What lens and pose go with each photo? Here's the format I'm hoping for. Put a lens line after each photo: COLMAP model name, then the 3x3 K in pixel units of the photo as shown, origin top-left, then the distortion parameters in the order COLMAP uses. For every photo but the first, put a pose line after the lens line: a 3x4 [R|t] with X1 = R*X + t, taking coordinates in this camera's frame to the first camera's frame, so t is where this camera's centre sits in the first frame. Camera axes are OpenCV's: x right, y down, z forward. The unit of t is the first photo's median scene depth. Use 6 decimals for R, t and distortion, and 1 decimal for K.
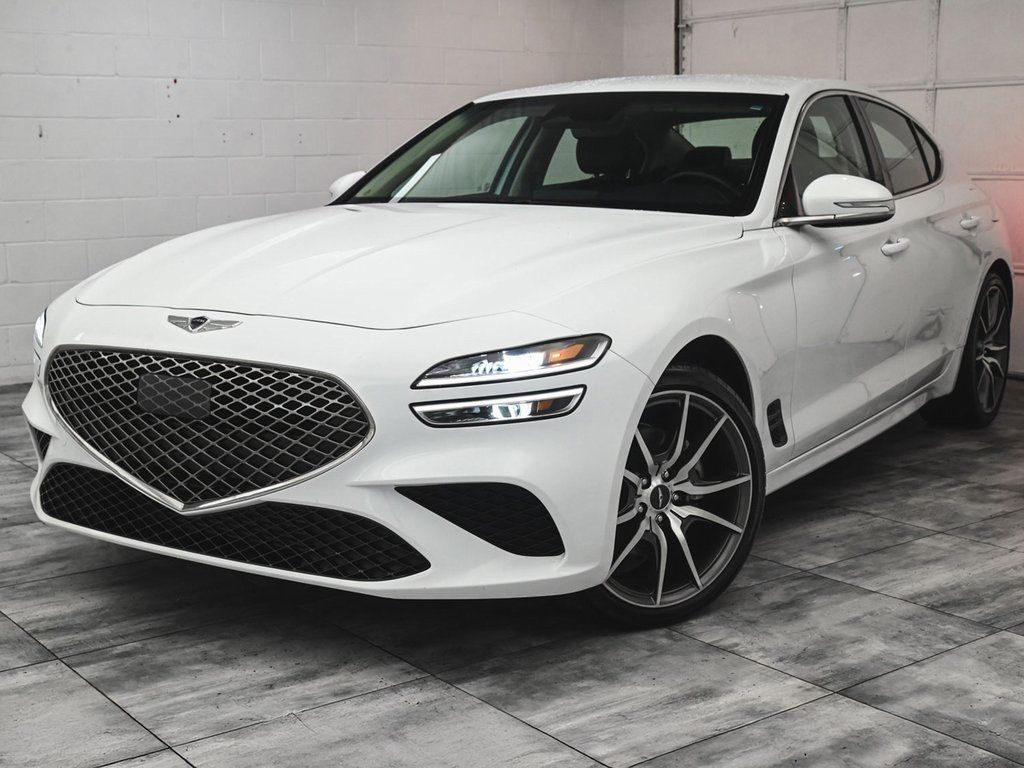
lens RADIAL K [[1377.9, 0, 517.2], [0, 1377.9, 377.0], [0, 0, 1]] dist [0.020883, 0.000000]
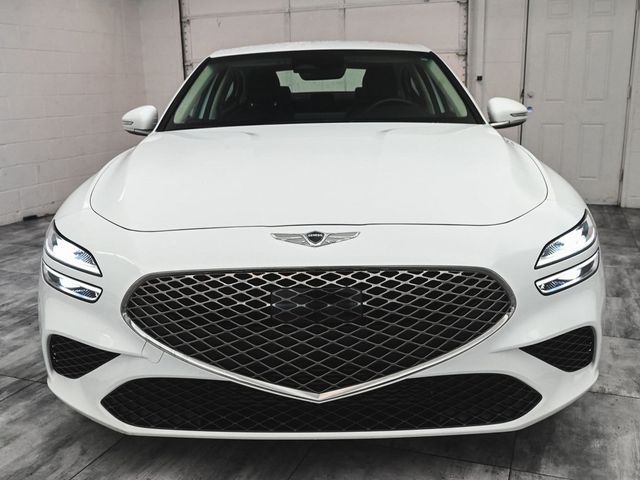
lens RADIAL K [[635.6, 0, 320.6], [0, 635.6, 240.8], [0, 0, 1]] dist [-0.013388, 0.000000]
pose [[0.848399, -0.137467, 0.511197, -0.482635], [0.104038, 0.990159, 0.093600, -0.082995], [-0.519034, -0.026226, 0.854351, 0.532734]]
